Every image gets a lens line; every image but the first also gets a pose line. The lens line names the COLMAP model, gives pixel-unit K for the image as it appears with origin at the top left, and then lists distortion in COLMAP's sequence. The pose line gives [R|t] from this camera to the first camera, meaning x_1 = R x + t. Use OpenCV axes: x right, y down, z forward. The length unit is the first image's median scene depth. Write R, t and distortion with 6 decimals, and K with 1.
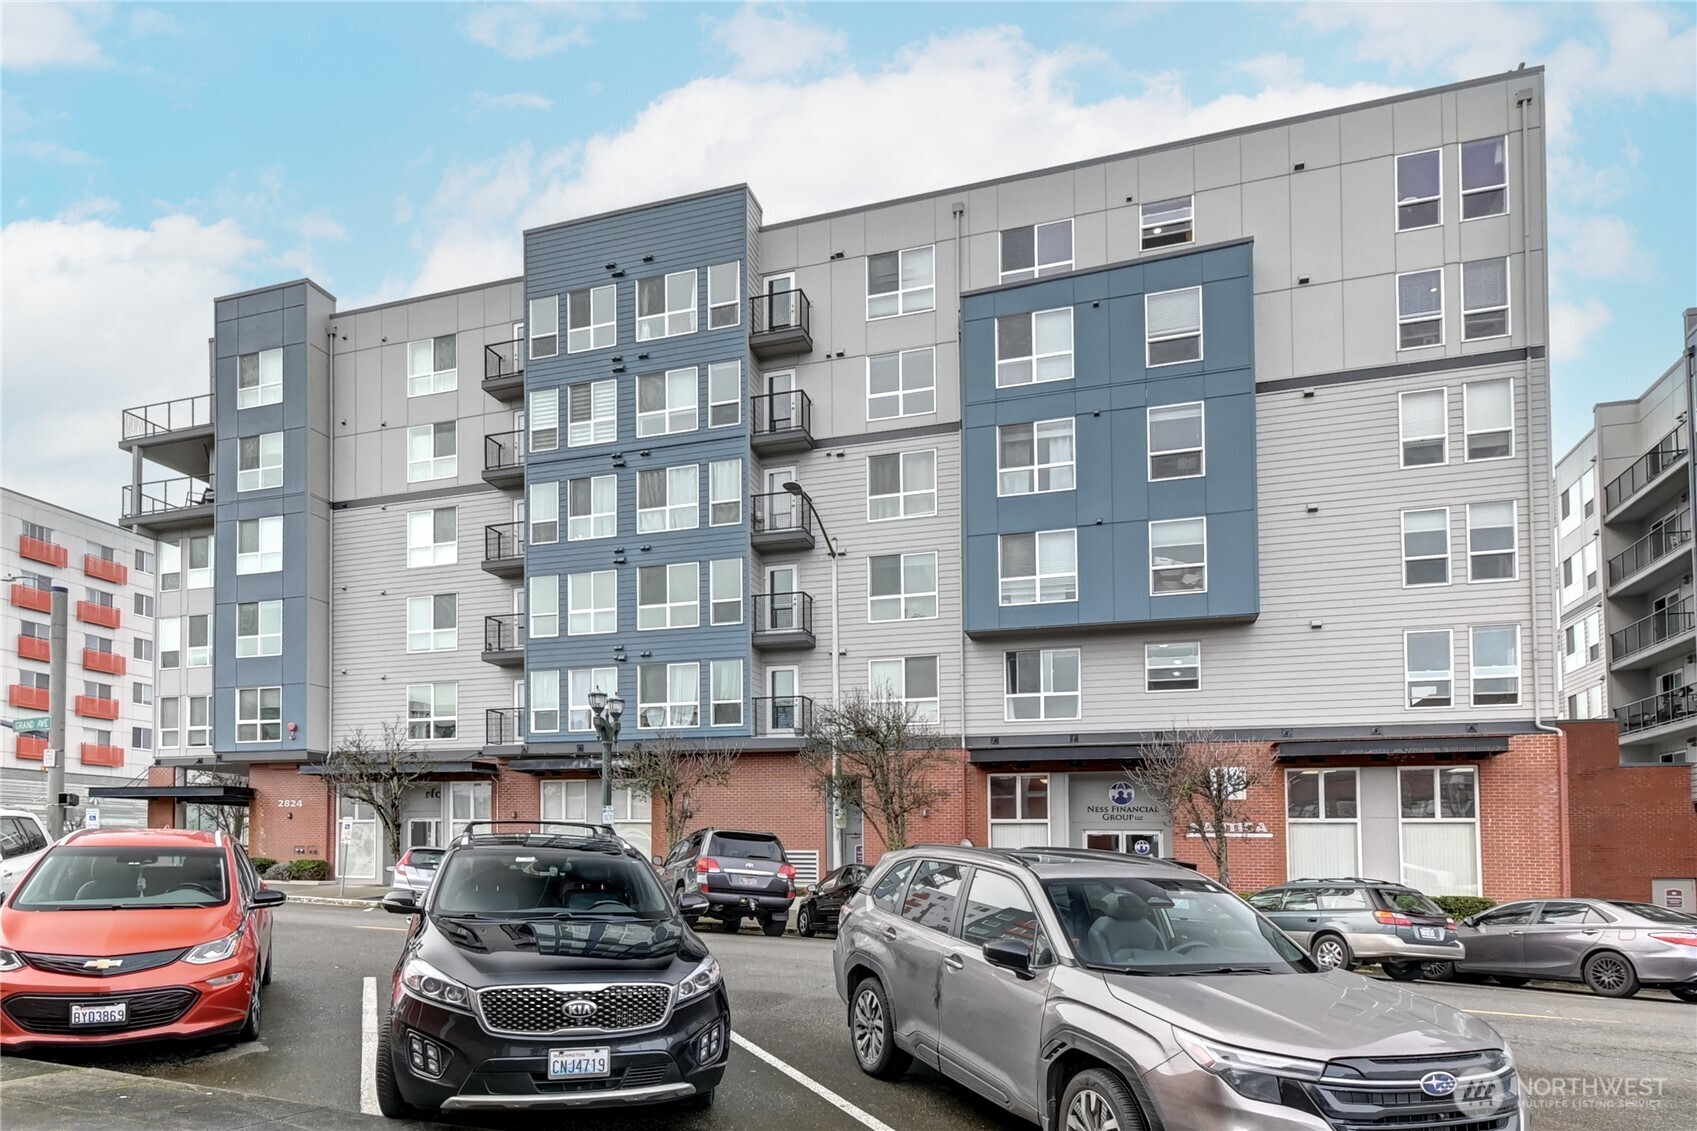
lens RADIAL K [[801.7, 0, 899.4], [0, 801.7, 525.1], [0, 0, 1]] dist [0.007504, 0.000511]
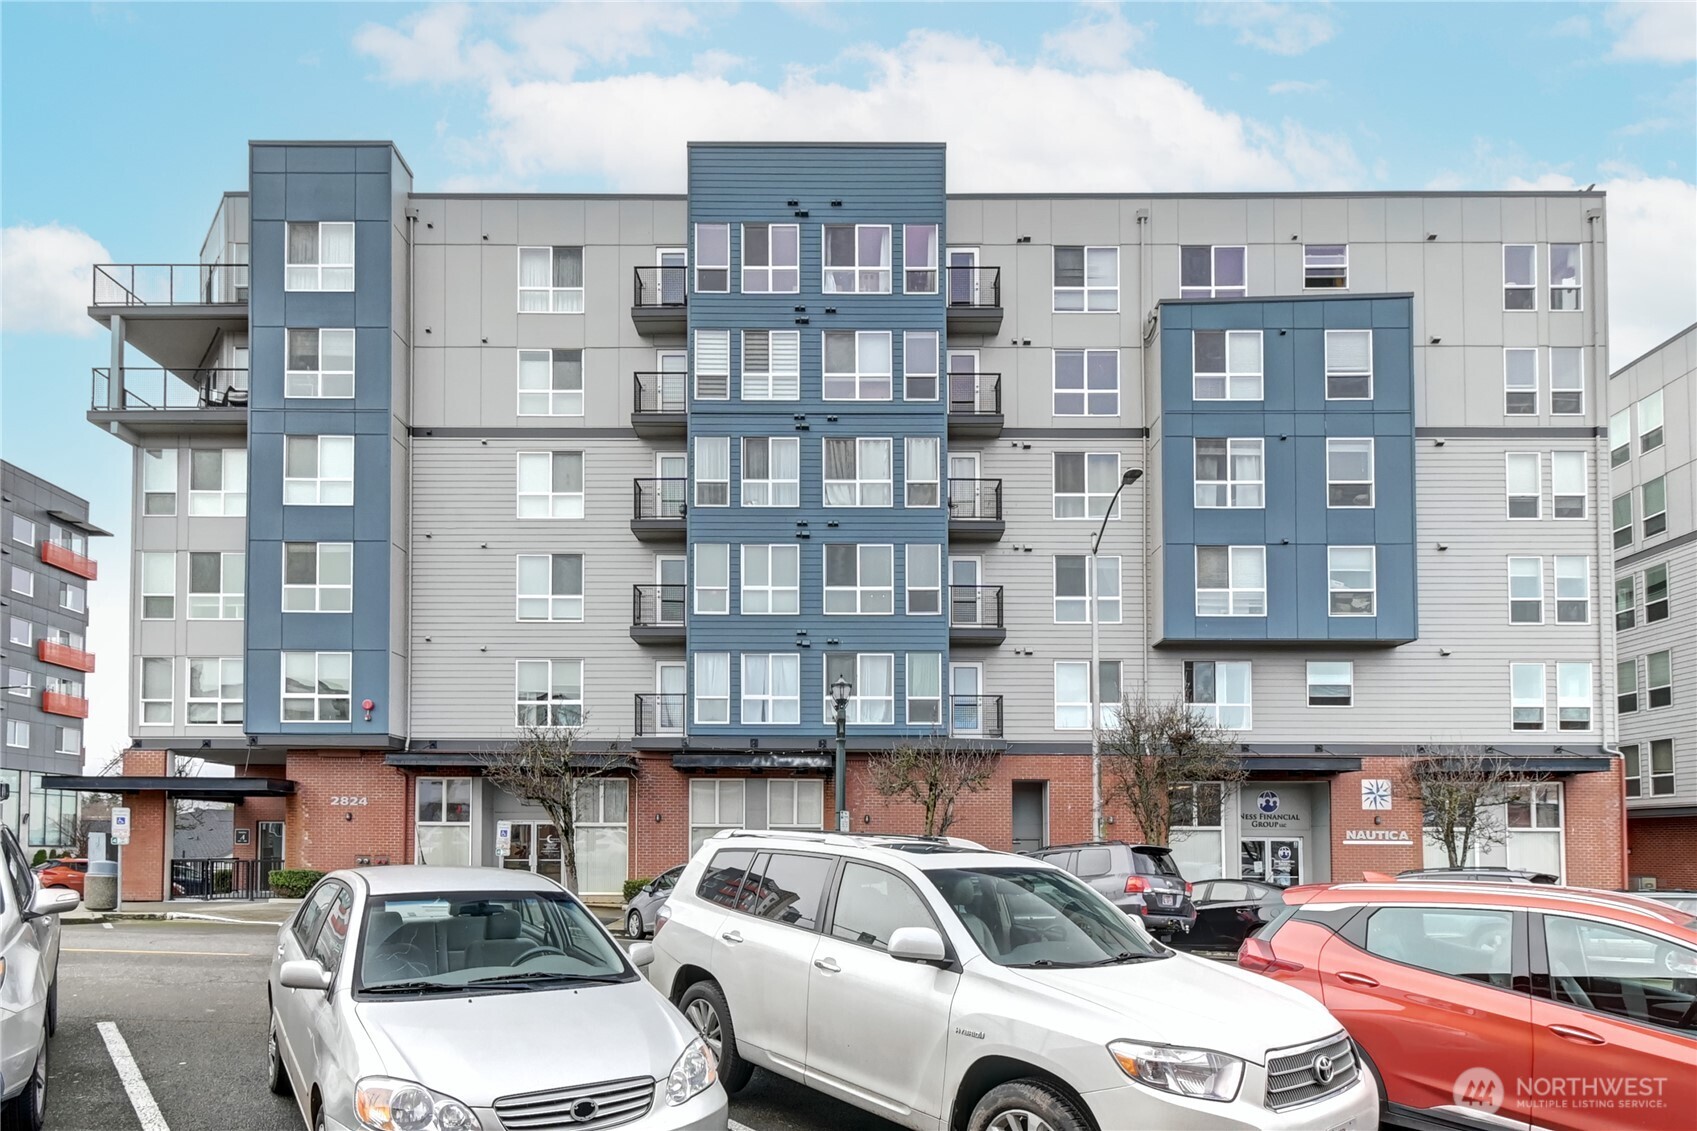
lens RADIAL K [[782.4, 0, 848.5], [0, 782.4, 543.8], [0, 0, 1]] dist [0.010217, 0.000054]
pose [[0.964008, 0.092728, 0.249179, -0.512438], [-0.096047, 0.995376, 0.001167, 0.048509], [-0.247918, -0.025058, 0.968457, 0.145573]]
